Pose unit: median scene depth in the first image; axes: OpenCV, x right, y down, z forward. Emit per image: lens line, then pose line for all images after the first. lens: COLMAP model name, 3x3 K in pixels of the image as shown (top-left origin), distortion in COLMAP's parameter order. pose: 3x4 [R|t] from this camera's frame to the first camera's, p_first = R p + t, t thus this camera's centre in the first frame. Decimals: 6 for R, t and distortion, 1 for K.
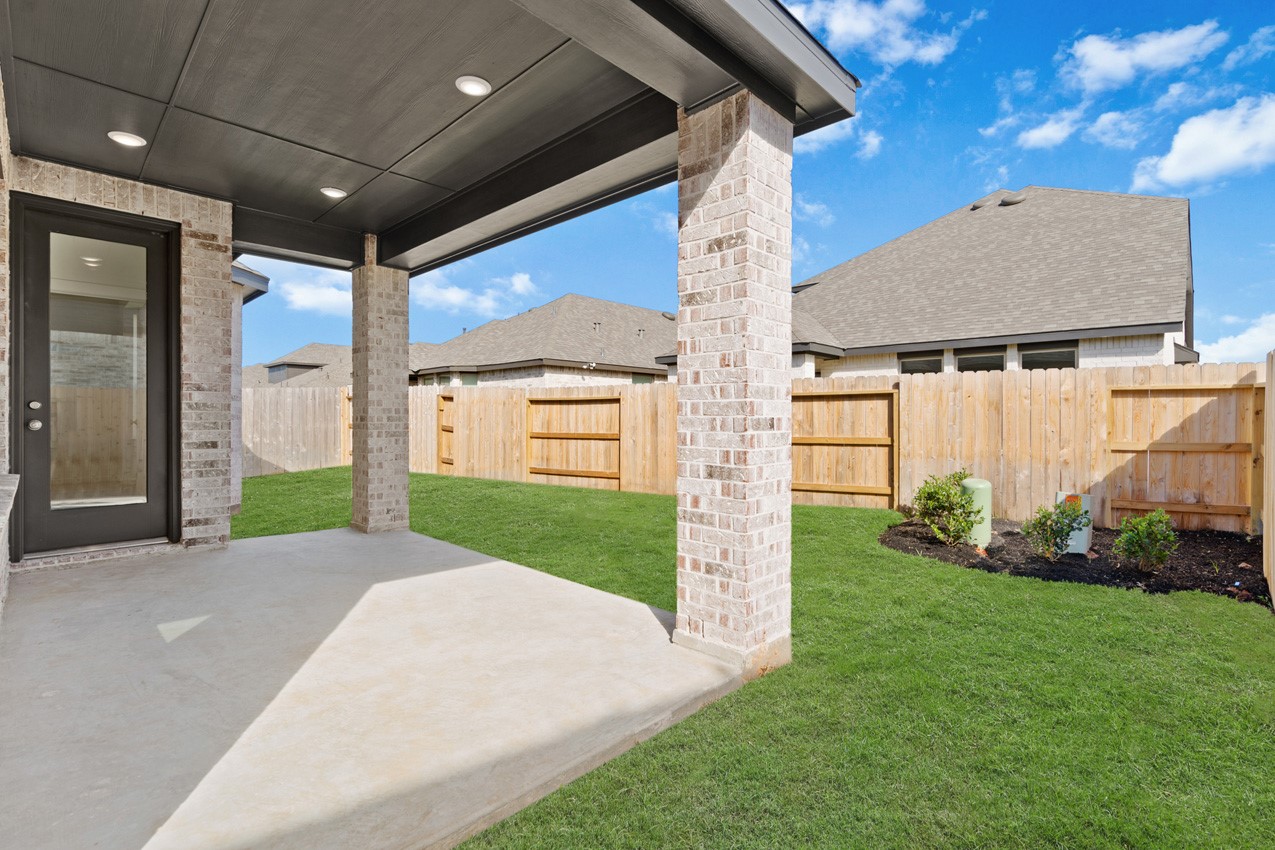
lens RADIAL K [[581.5, 0, 641.4], [0, 581.5, 419.5], [0, 0, 1]] dist [-0.006287, 0.002113]
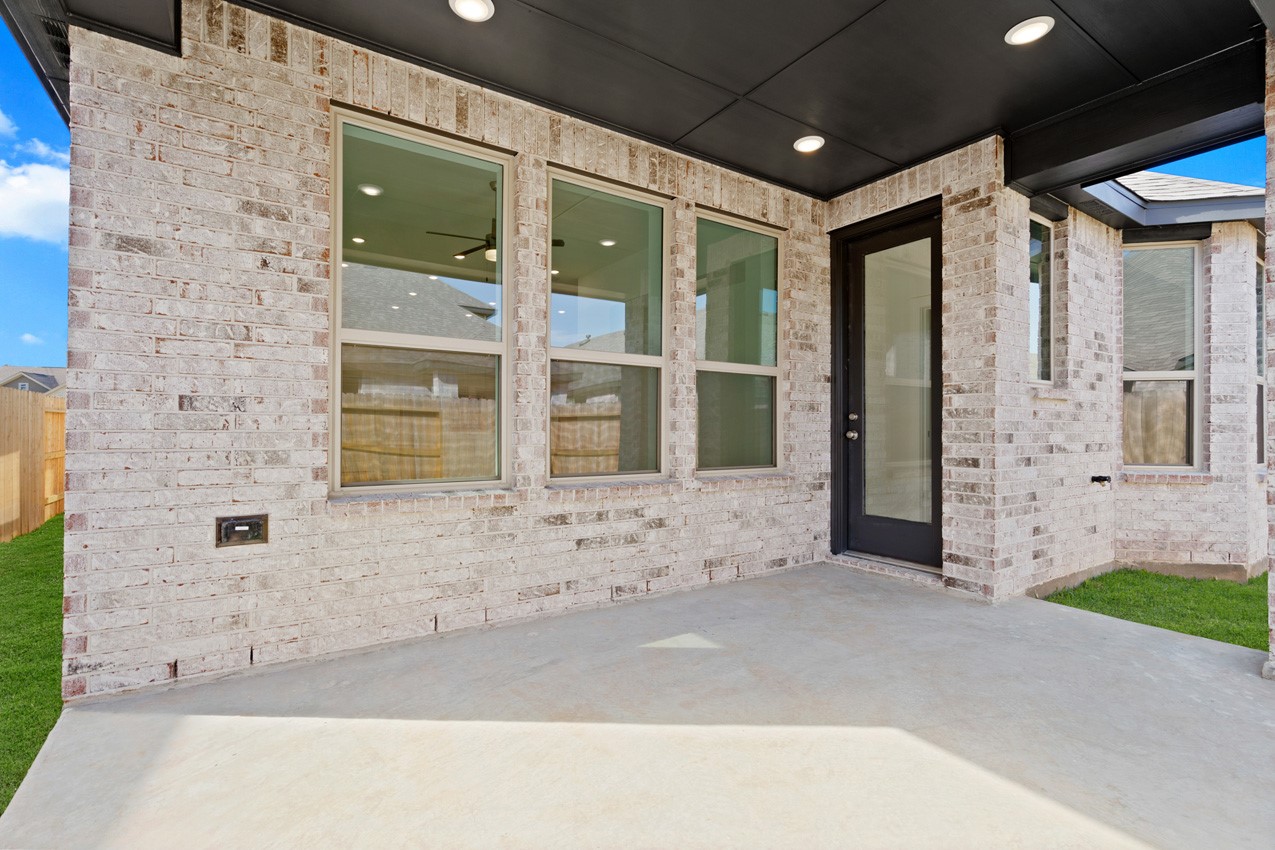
lens RADIAL K [[581.5, 0, 644.5], [0, 581.5, 427.3], [0, 0, 1]] dist [-0.006287, 0.002113]
pose [[-0.219073, -0.010703, -0.975650, 0.106152], [-0.006747, 0.999933, -0.009454, 0.007140], [0.975685, 0.004511, -0.219131, 0.760116]]
